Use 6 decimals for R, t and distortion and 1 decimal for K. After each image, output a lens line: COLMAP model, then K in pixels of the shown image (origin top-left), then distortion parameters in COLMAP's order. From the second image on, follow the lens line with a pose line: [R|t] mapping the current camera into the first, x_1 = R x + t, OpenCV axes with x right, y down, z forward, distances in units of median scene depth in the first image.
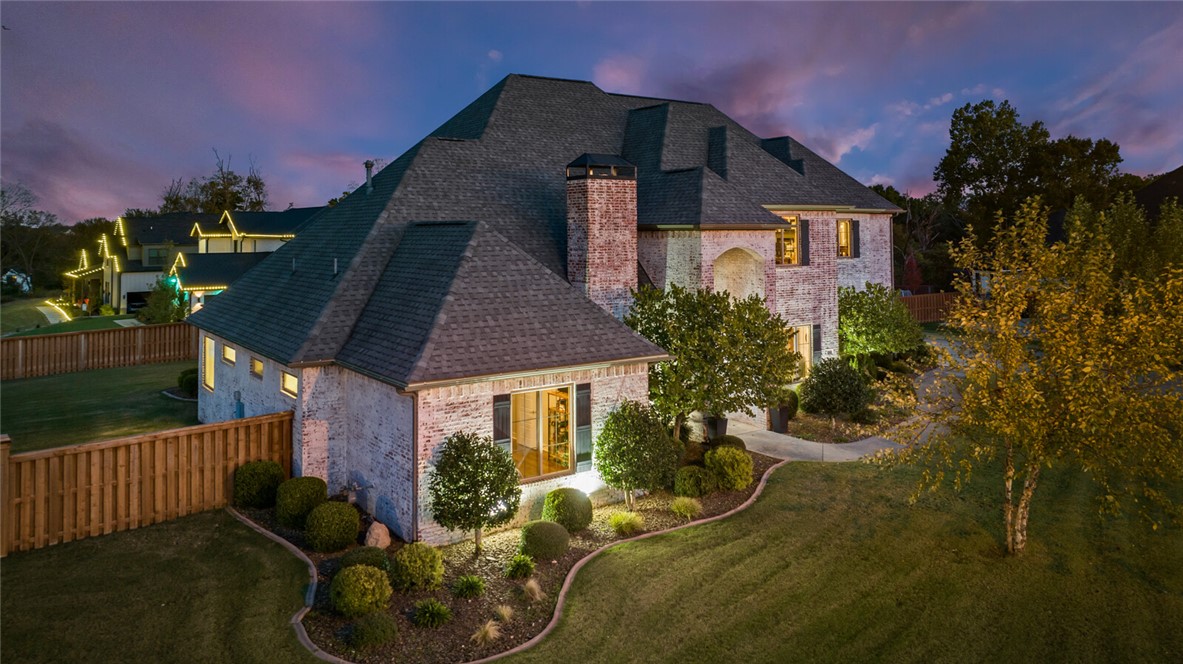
lens RADIAL K [[859.4, 0, 594.1], [0, 859.4, 226.1], [0, 0, 1]] dist [0.005469, 0.001570]
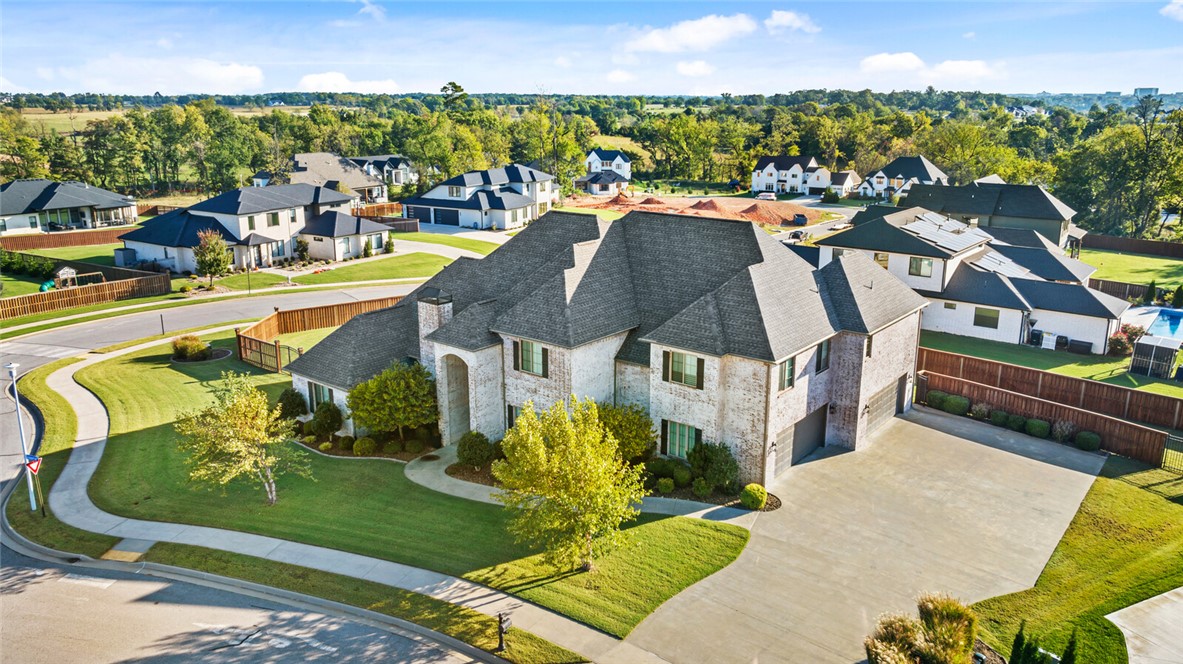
lens RADIAL K [[872.4, 0, 591.5], [0, 872.4, 332.0], [0, 0, 1]] dist [-0.010179, -0.003283]
pose [[0.269014, 0.259874, -0.927414, 1.982831], [0.002742, 0.962700, 0.270557, -0.527924], [0.963132, -0.075326, 0.258267, 0.835142]]
